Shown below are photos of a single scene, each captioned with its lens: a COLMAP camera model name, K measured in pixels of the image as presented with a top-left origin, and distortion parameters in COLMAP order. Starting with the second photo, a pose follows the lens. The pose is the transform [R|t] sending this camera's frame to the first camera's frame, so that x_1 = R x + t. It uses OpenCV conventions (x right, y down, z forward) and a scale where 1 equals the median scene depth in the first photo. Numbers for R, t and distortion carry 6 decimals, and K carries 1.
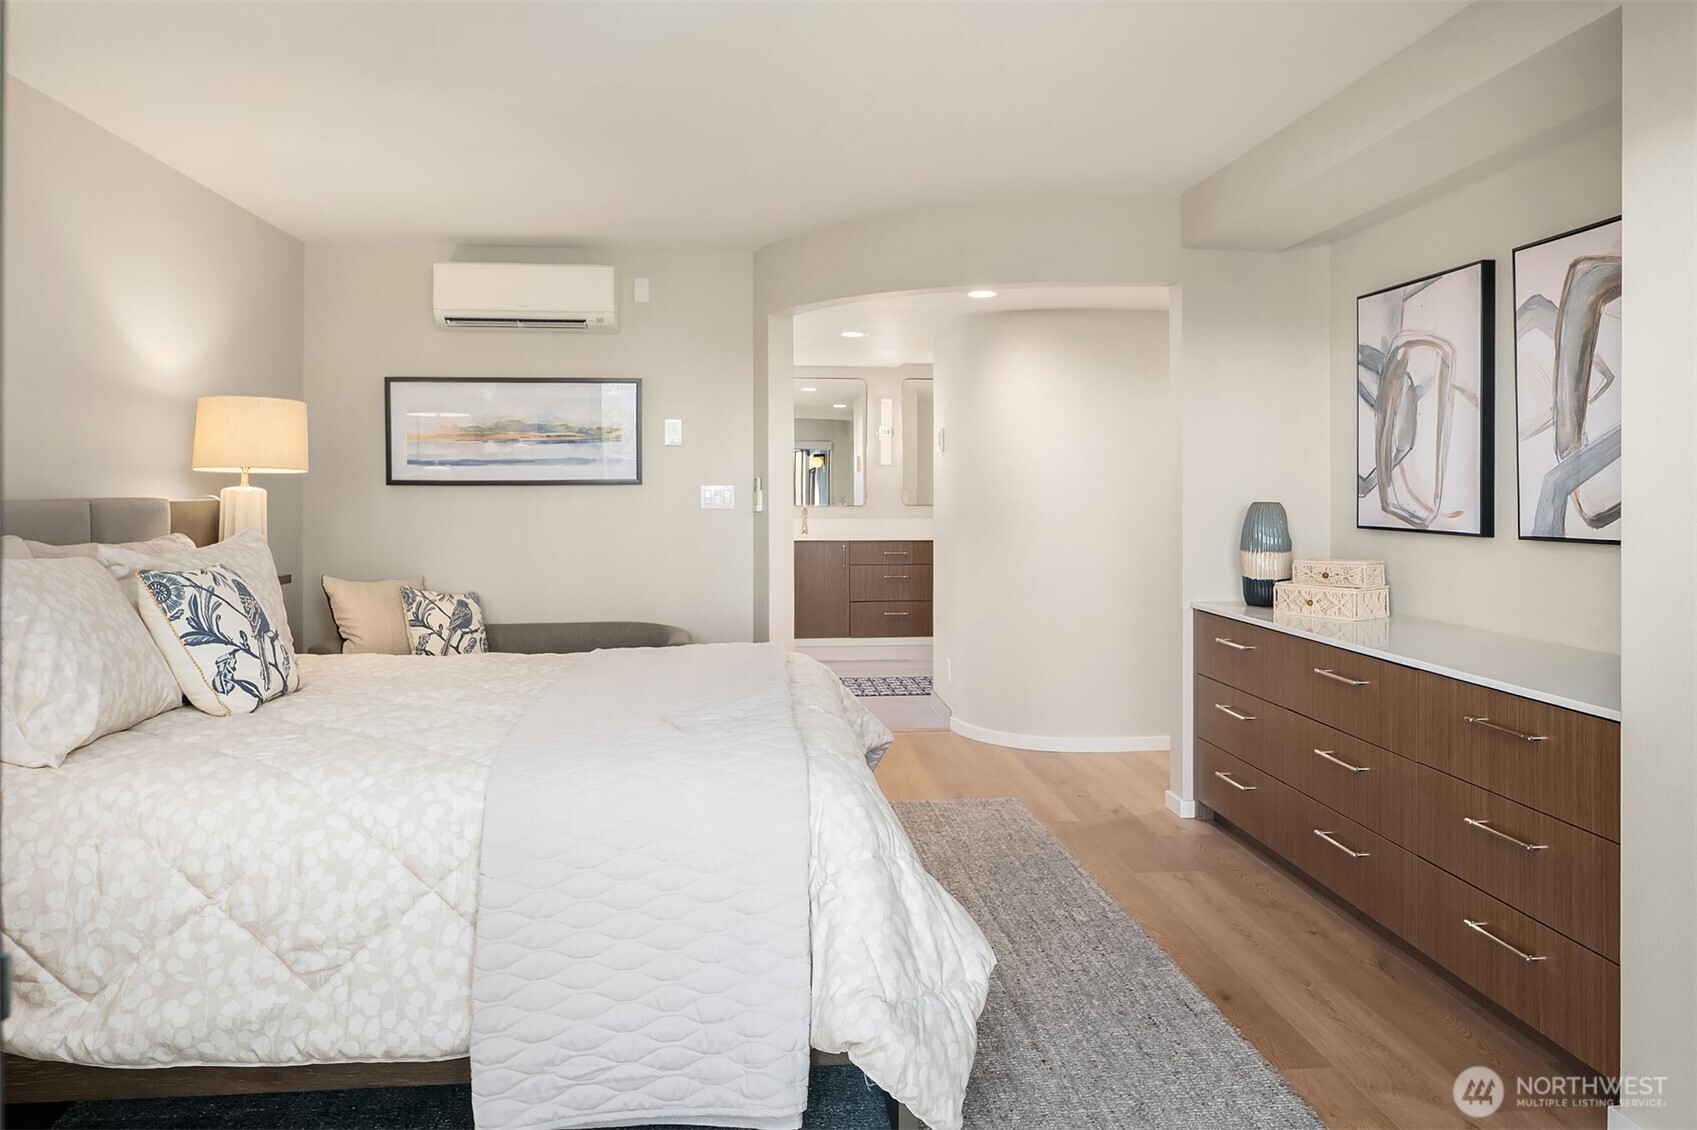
lens RADIAL K [[1088.8, 0, 848.5], [0, 1088.8, 565.0], [0, 0, 1]] dist [-0.000017, -0.000156]
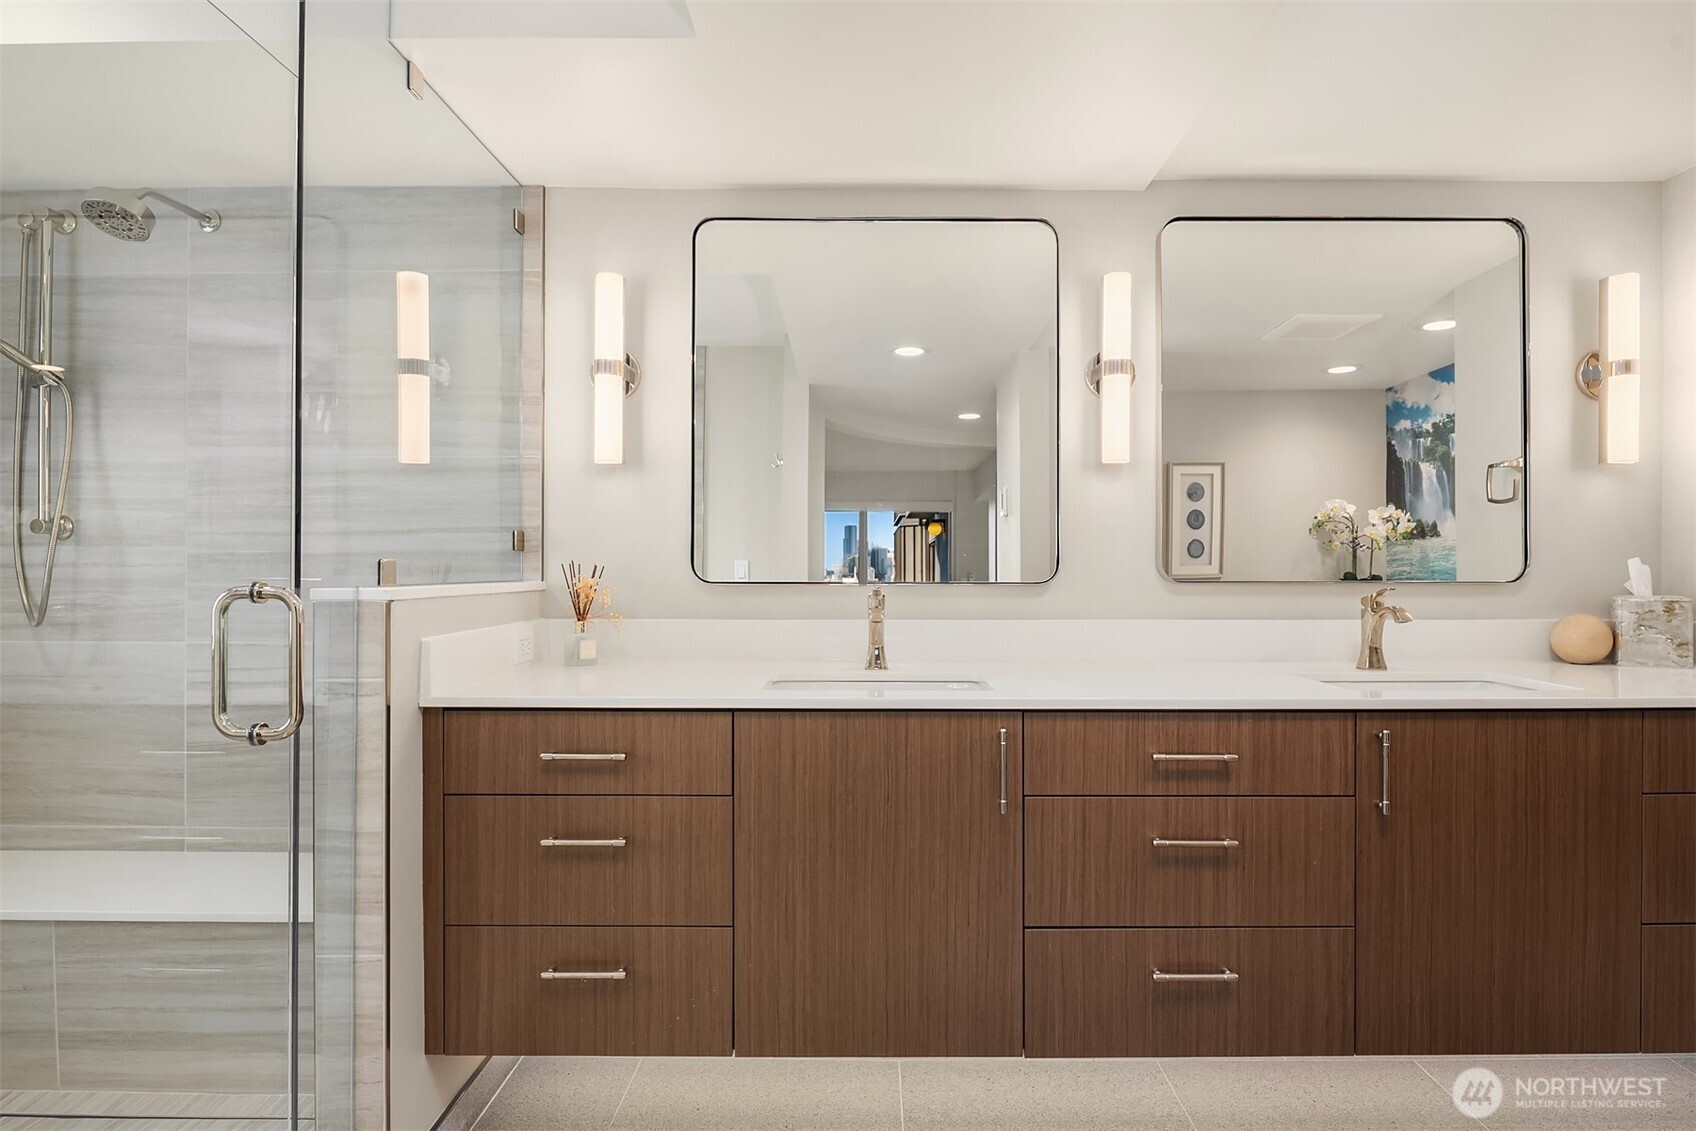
lens RADIAL K [[994.8, 0, 848.0], [0, 994.8, 565.5], [0, 0, 1]] dist [-0.000550, -0.000410]
pose [[0.992697, -0.005656, -0.120498, -0.007167], [-0.003265, 0.997275, -0.073706, -0.022895], [0.120587, 0.073561, 0.989974, 0.426604]]
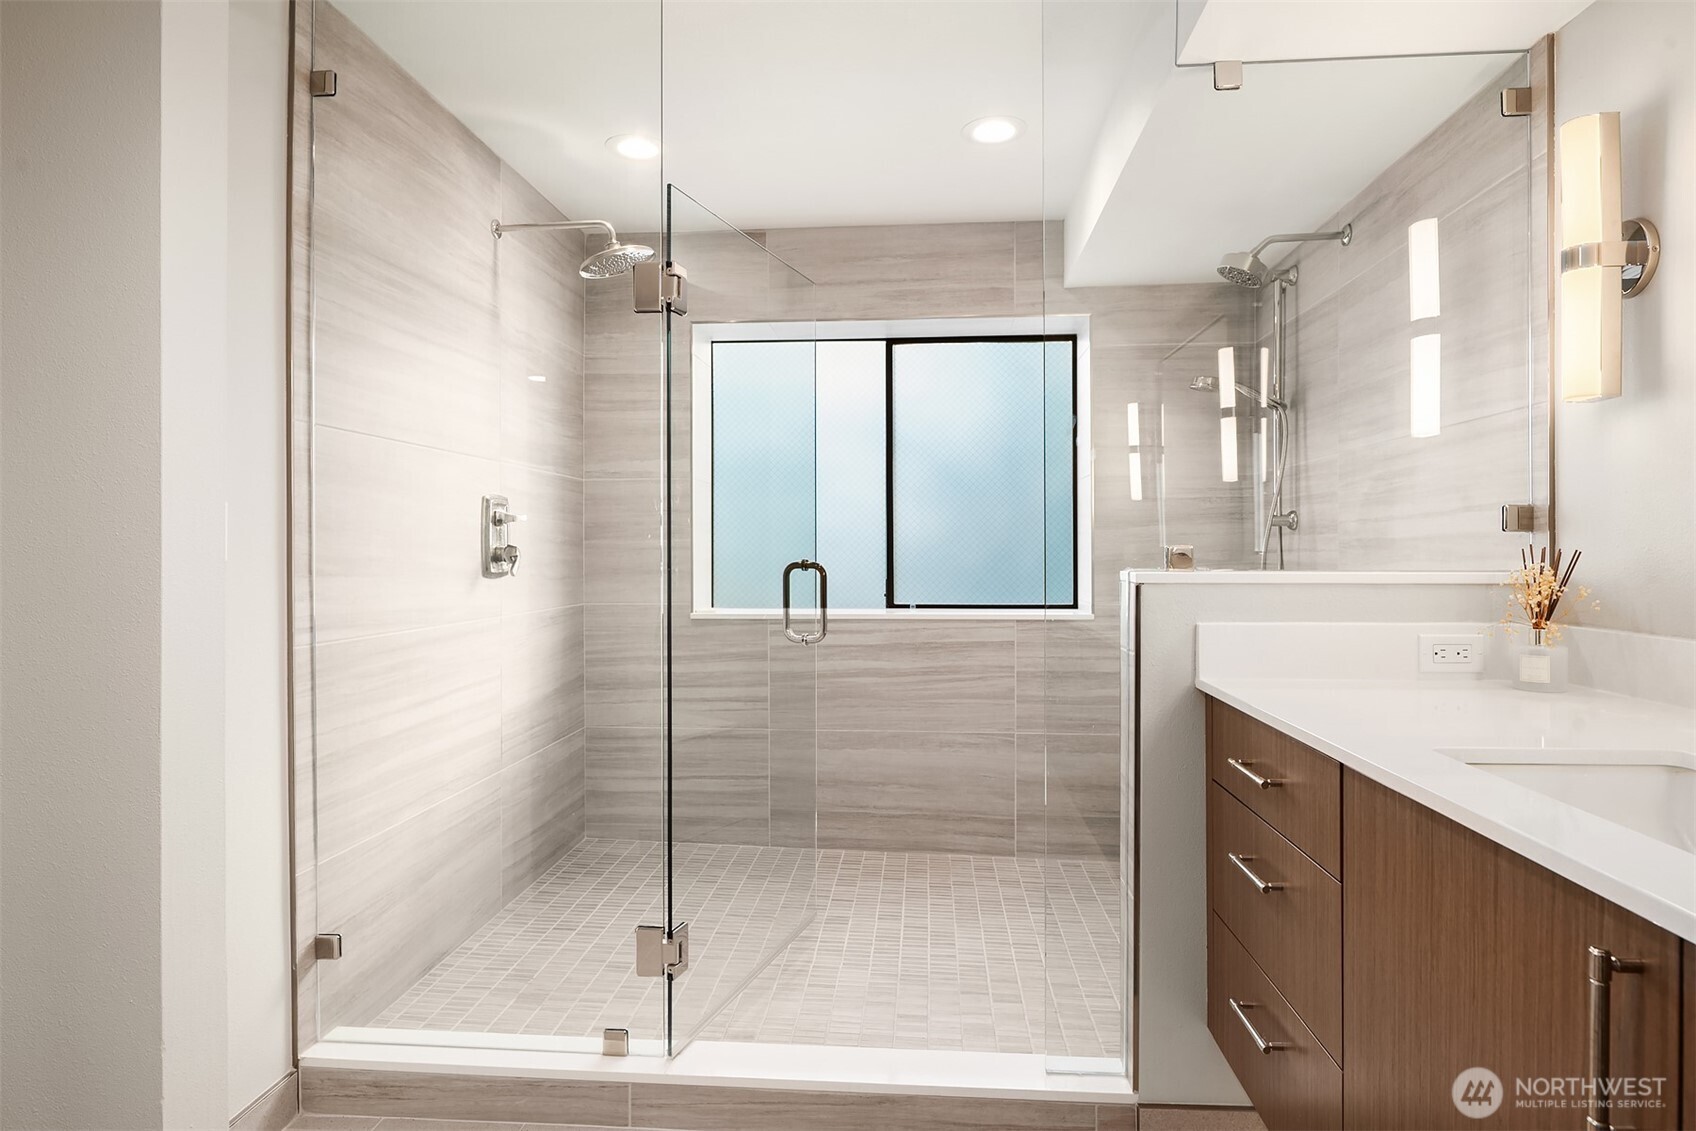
lens RADIAL K [[920.7, 0, 848.0], [0, 920.7, 565.5], [0, 0, 1]] dist [-0.003610, -0.001004]
pose [[-0.189908, 0.011621, -0.981733, 0.056618], [-0.077394, 0.996641, 0.026769, -0.030360], [0.978747, 0.081064, -0.188371, 0.533580]]
